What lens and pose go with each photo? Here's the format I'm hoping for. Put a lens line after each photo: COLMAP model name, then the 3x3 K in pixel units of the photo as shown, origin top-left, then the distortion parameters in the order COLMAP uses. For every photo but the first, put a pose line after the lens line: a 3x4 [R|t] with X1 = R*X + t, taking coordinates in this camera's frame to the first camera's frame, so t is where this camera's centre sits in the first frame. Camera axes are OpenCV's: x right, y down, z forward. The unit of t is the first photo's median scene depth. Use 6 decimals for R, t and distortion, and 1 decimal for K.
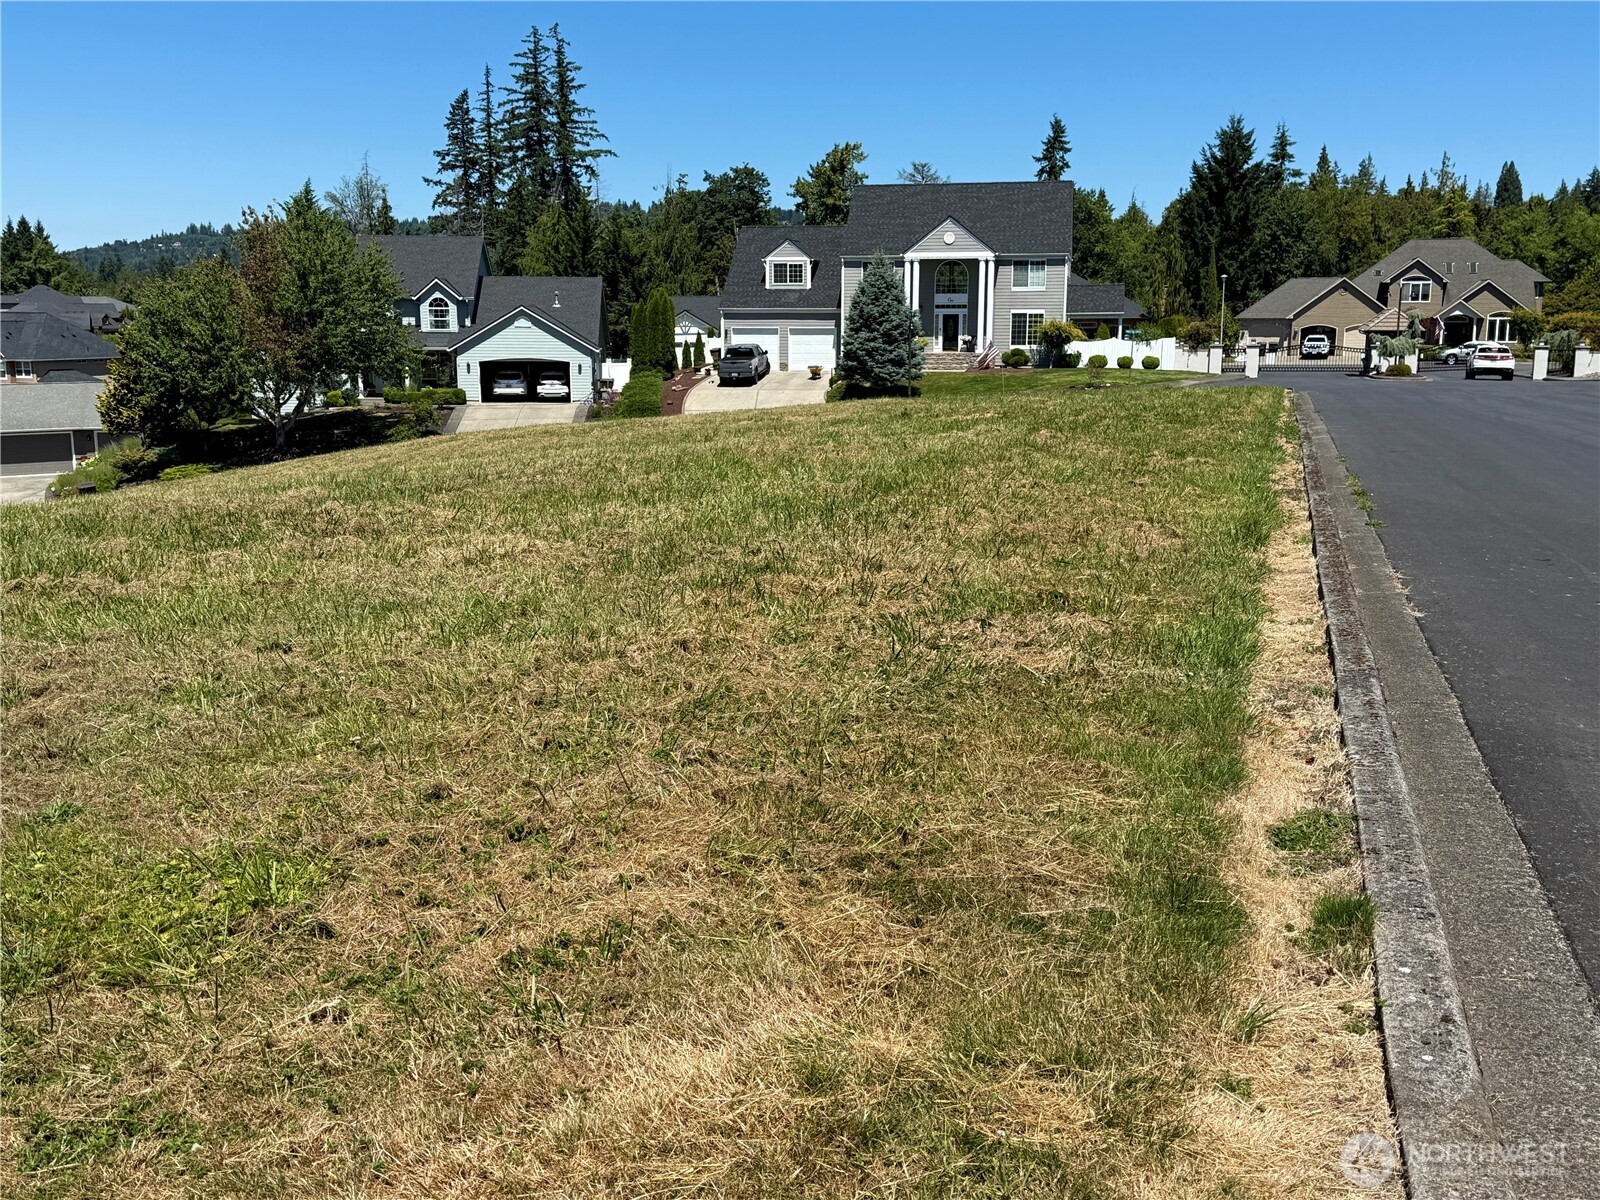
lens RADIAL K [[1569.3, 0, 812.1], [0, 1569.3, 634.3], [0, 0, 1]] dist [0.070517, 0.000000]
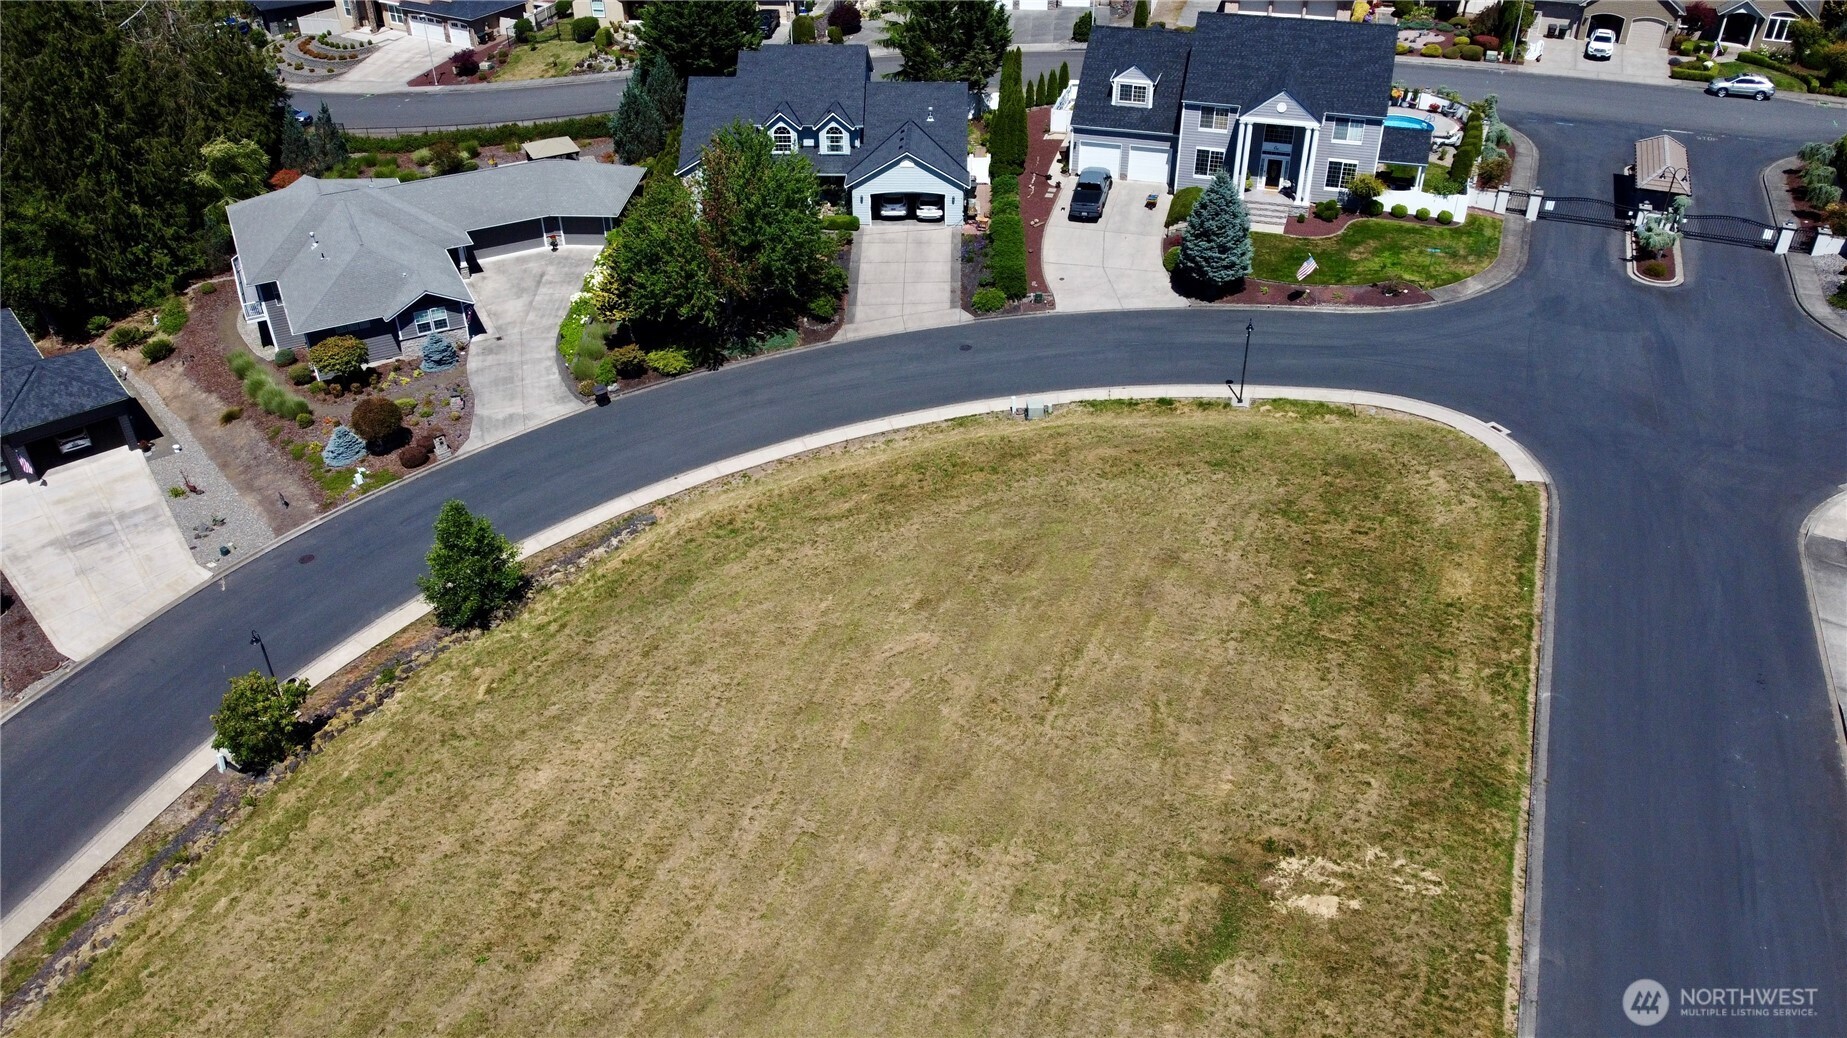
lens RADIAL K [[1389.0, 0, 929.1], [0, 1389.0, 524.9], [0, 0, 1]] dist [-0.012657, -0.000459]
pose [[0.995277, 0.051346, -0.082387, -0.068571], [-0.014846, 0.919195, 0.393522, -0.364913], [0.095936, -0.390440, 0.915616, -0.060152]]
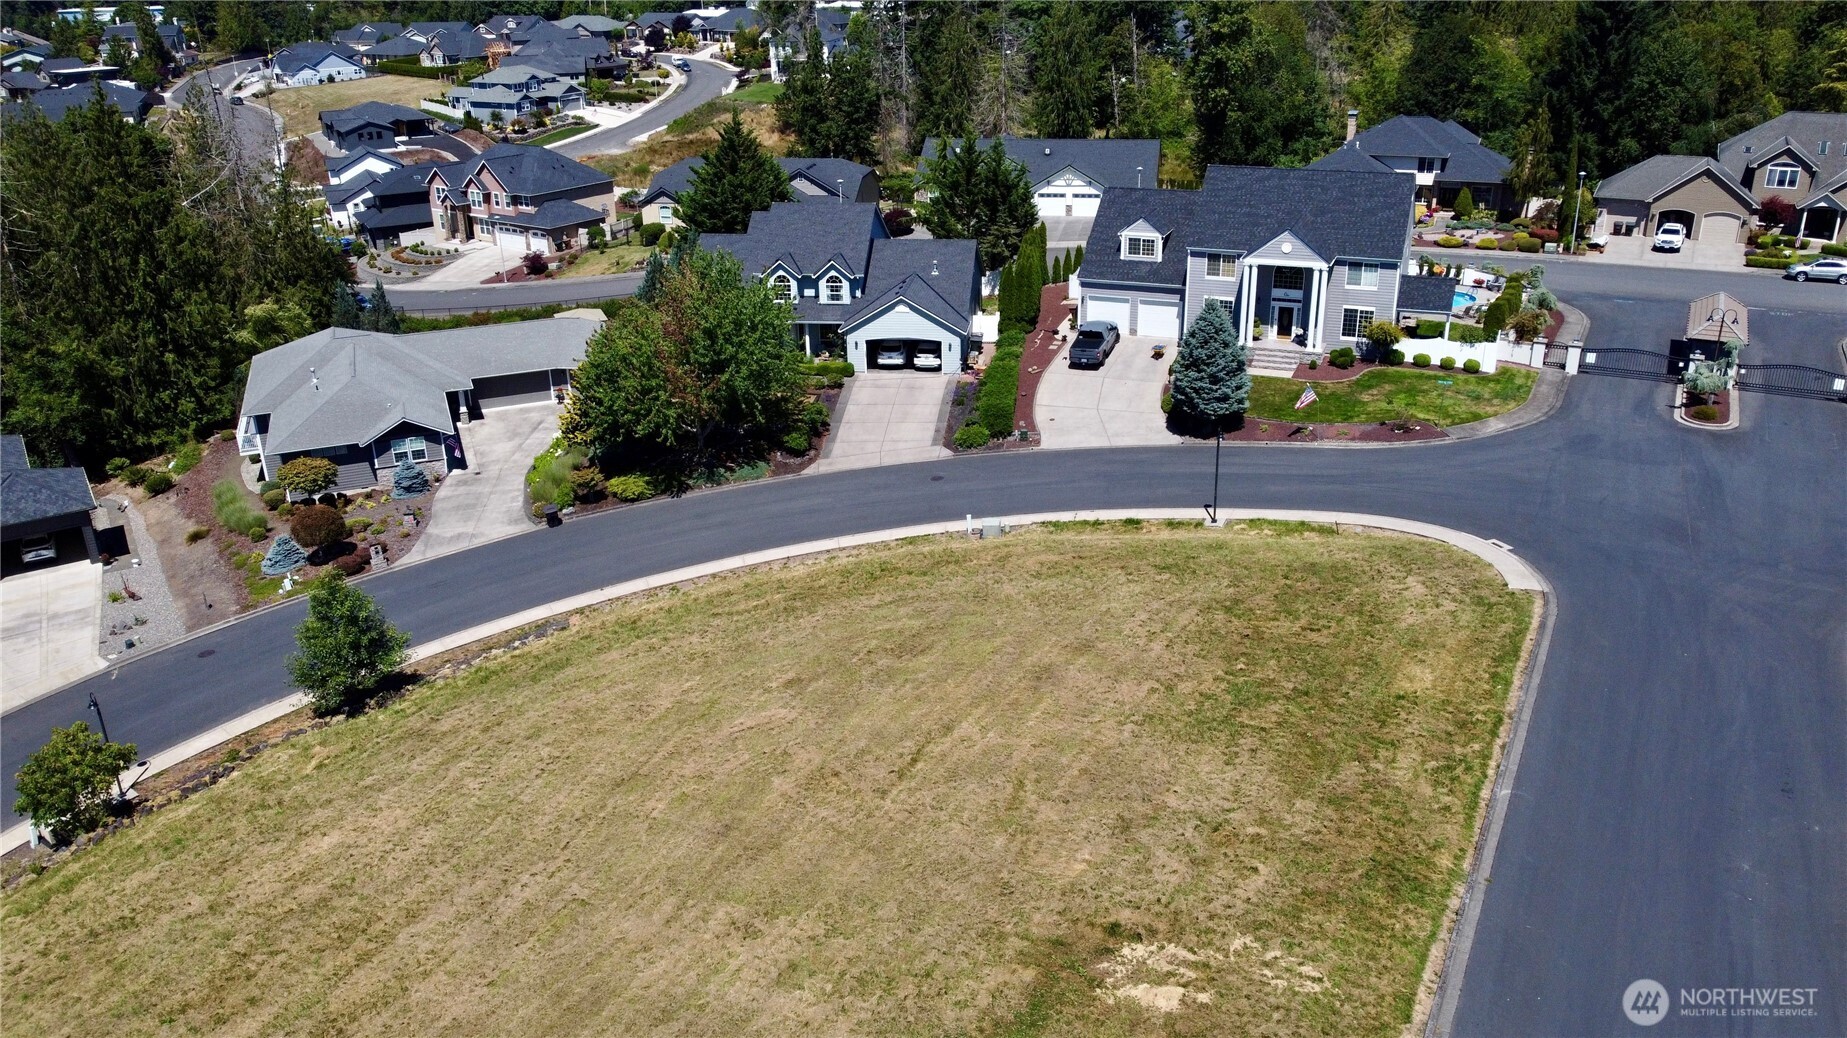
lens RADIAL K [[1389.0, 0, 931.6], [0, 1389.0, 536.0], [0, 0, 1]] dist [-0.012657, -0.000459]
pose [[0.980310, 0.061322, -0.187702, 0.038861], [-0.021222, 0.977770, 0.208602, -0.251475], [0.196321, -0.200511, 0.959819, -0.002696]]
